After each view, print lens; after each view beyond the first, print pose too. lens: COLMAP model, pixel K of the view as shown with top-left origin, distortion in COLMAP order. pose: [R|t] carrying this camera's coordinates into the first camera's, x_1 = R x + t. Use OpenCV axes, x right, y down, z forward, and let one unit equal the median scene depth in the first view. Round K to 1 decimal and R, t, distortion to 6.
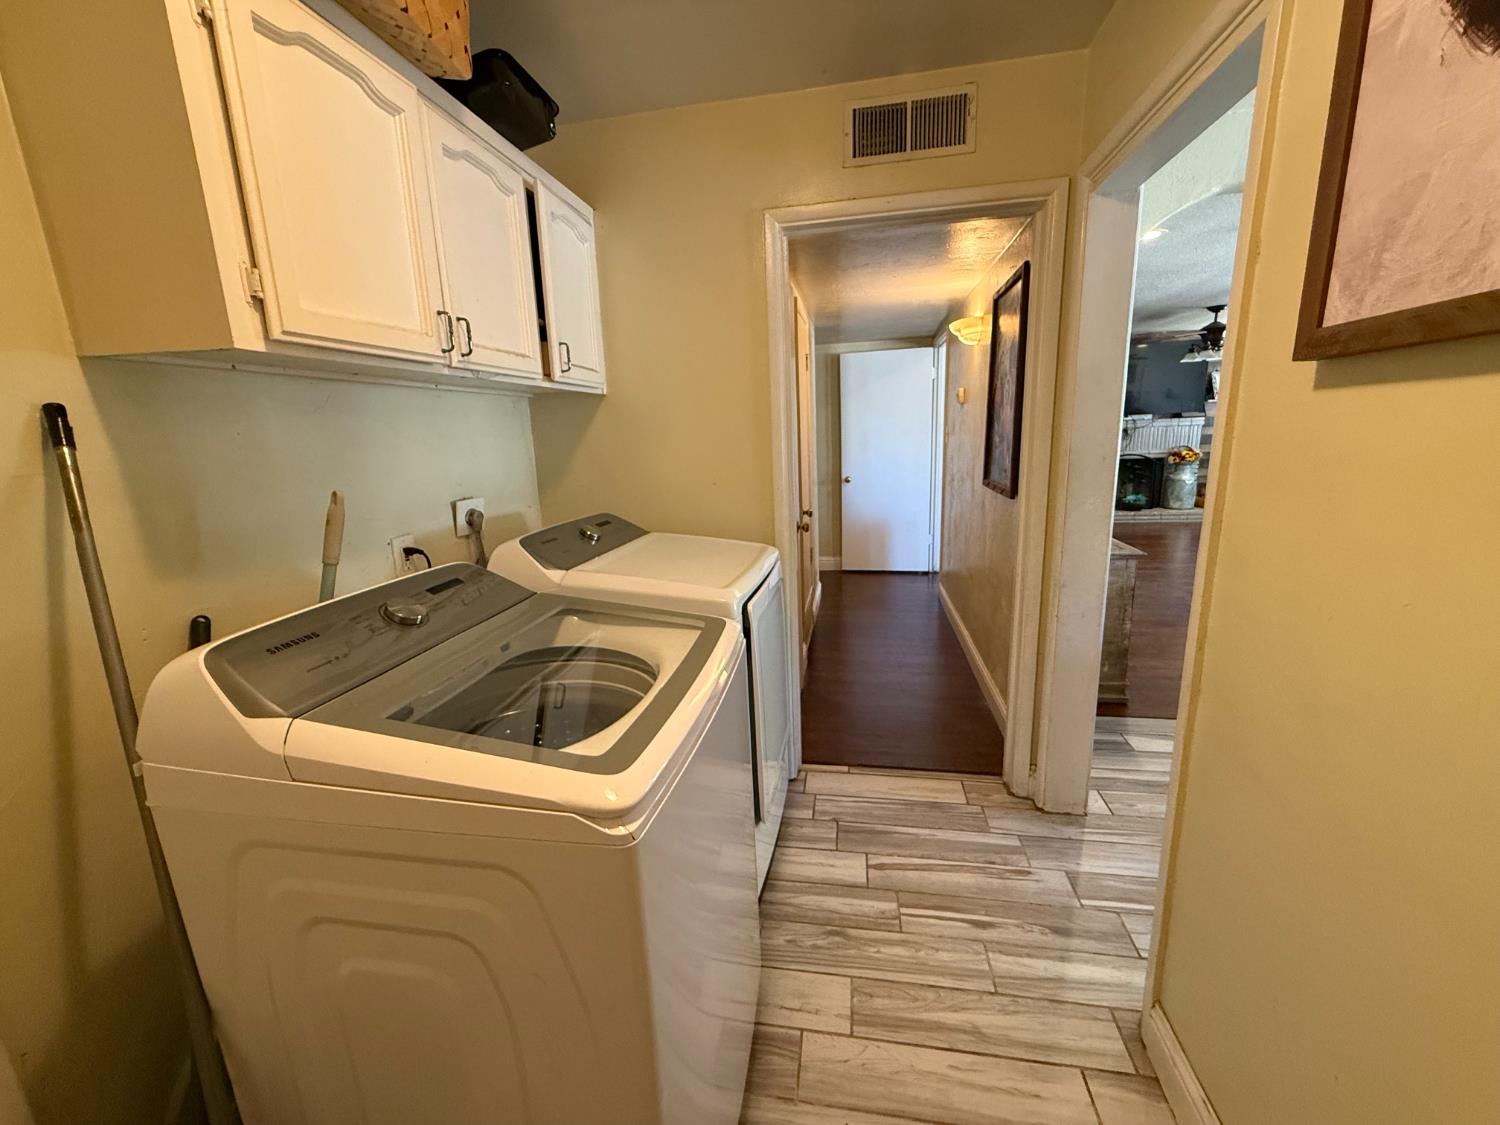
lens RADIAL K [[597.9, 0, 750.0], [0, 597.9, 562.5], [0, 0, 1]] dist [0.001017, -0.000057]
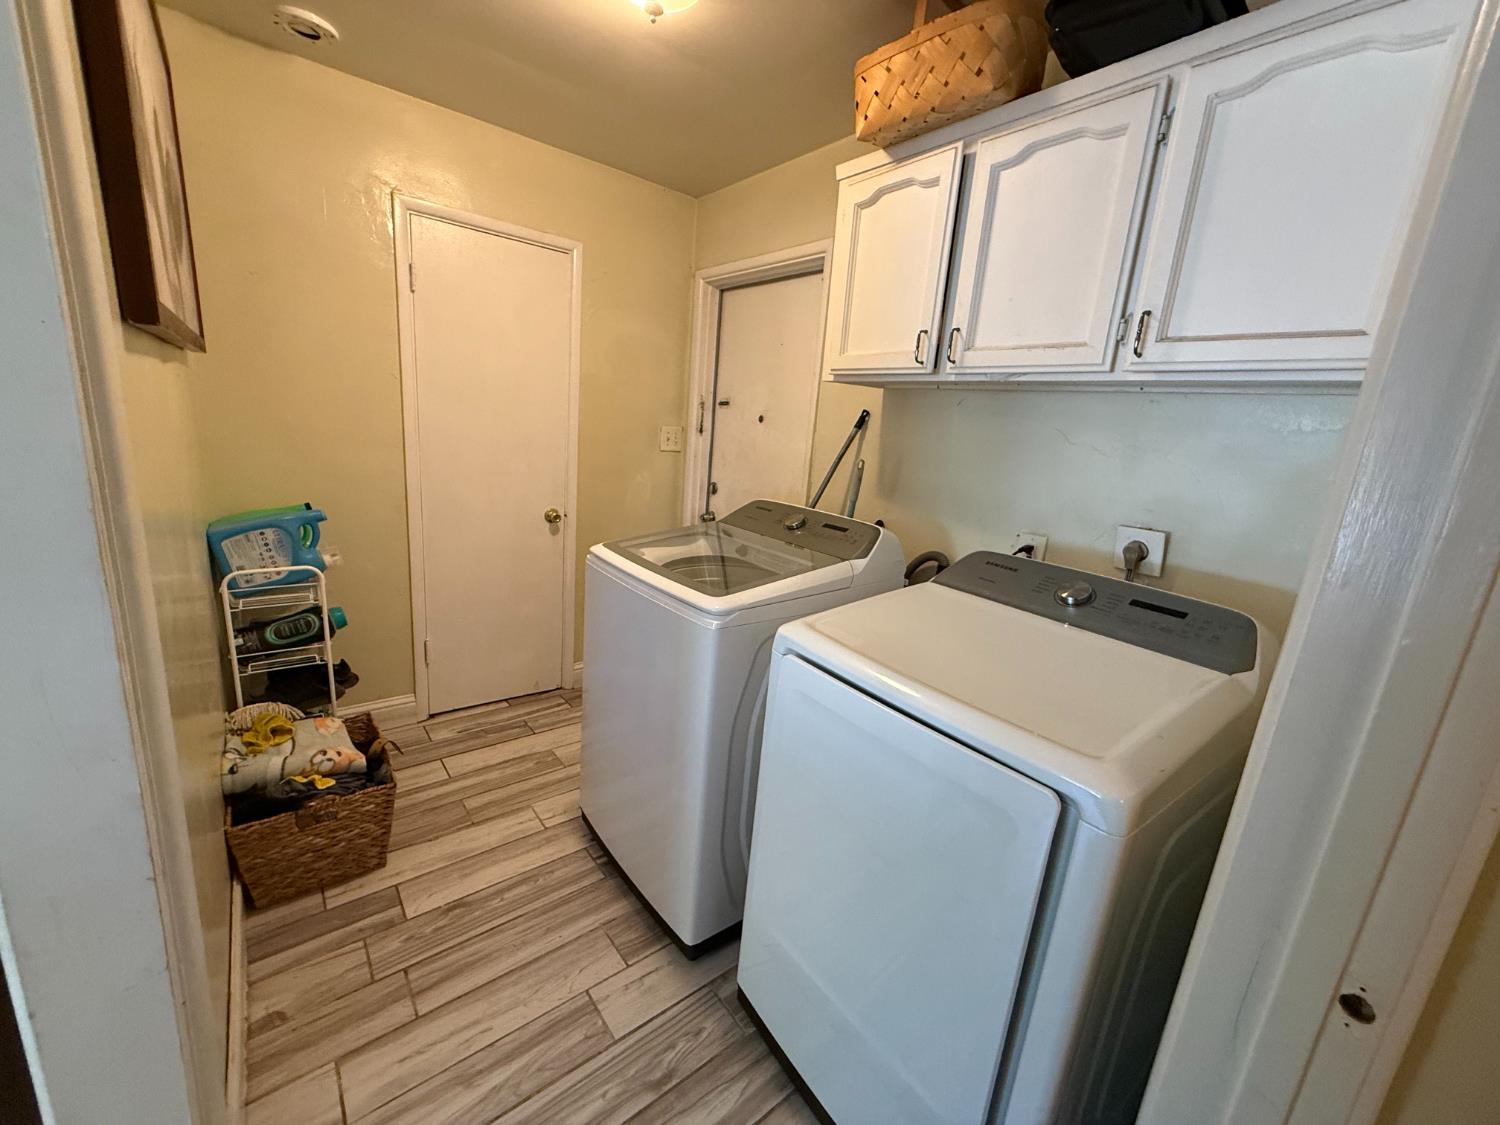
lens RADIAL K [[597.9, 0, 750.0], [0, 597.9, 562.5], [0, 0, 1]] dist [0.001017, -0.000057]
pose [[-0.661311, 0.154735, -0.733979, 0.542441], [-0.214694, 0.898512, 0.382860, -0.300444], [0.718731, 0.410771, -0.560976, 1.268439]]
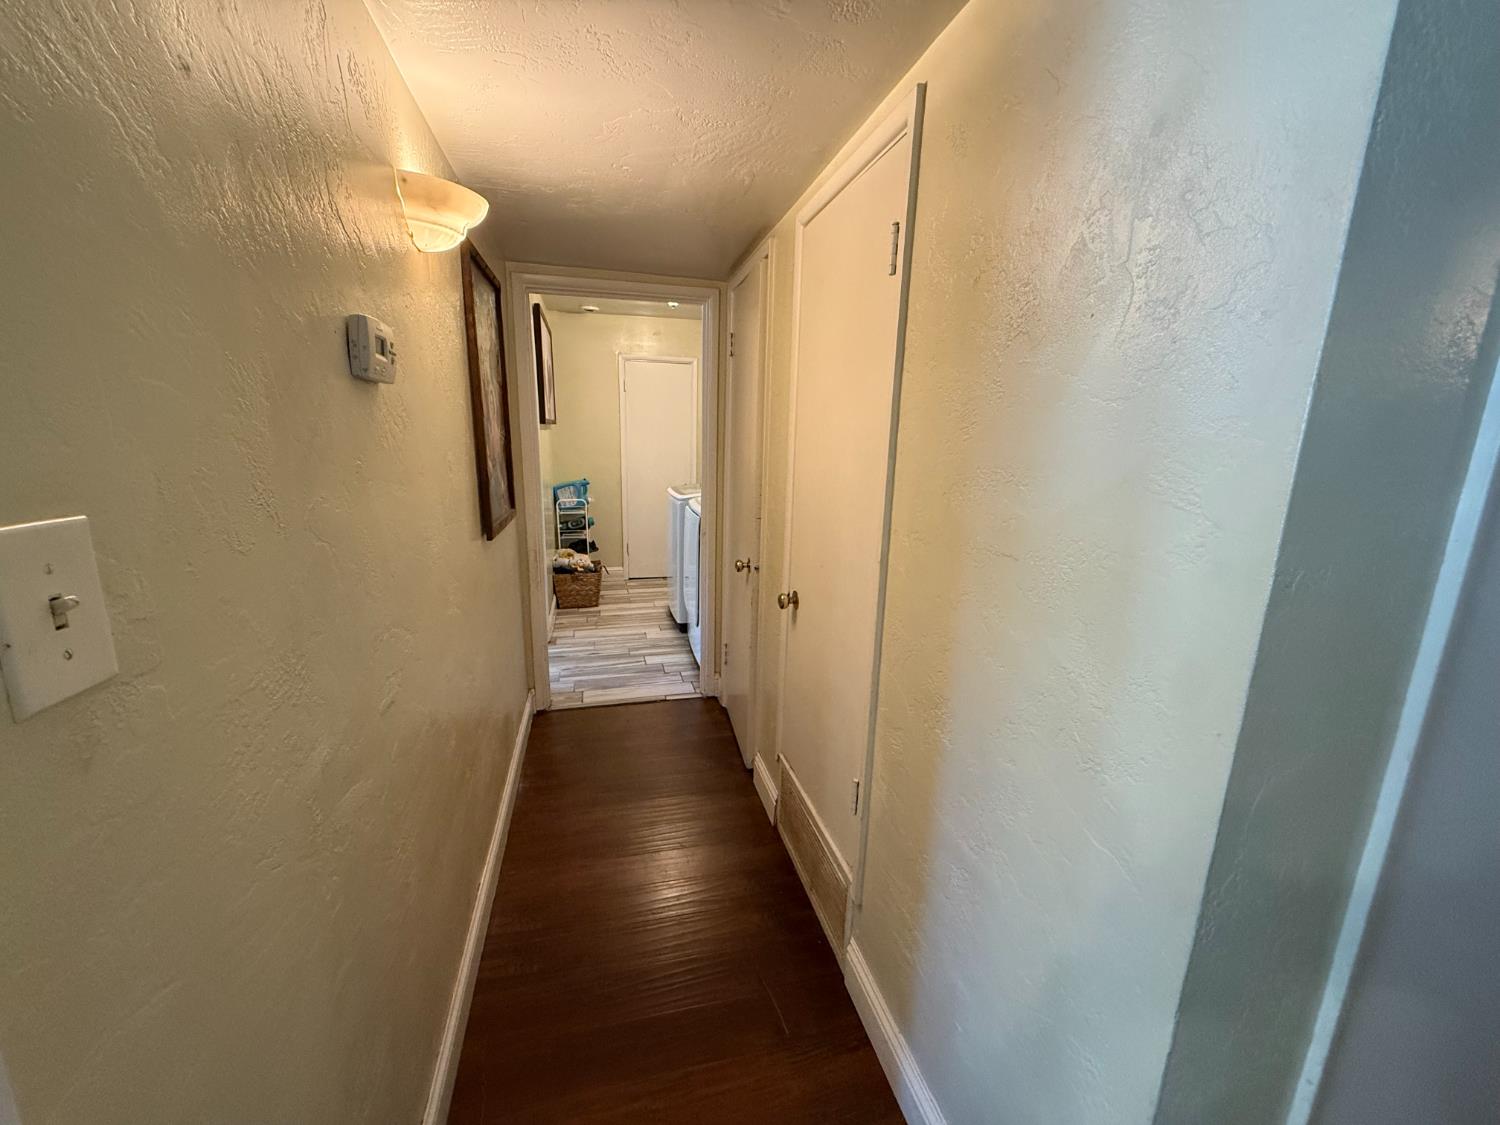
lens RADIAL K [[597.9, 0, 750.0], [0, 597.9, 562.5], [0, 0, 1]] dist [0.001017, -0.000057]
pose [[-0.910748, 0.107058, -0.398844, 0.745351], [-0.074817, 0.907054, 0.414314, -0.738973], [0.406129, 0.407176, -0.818087, 3.090345]]
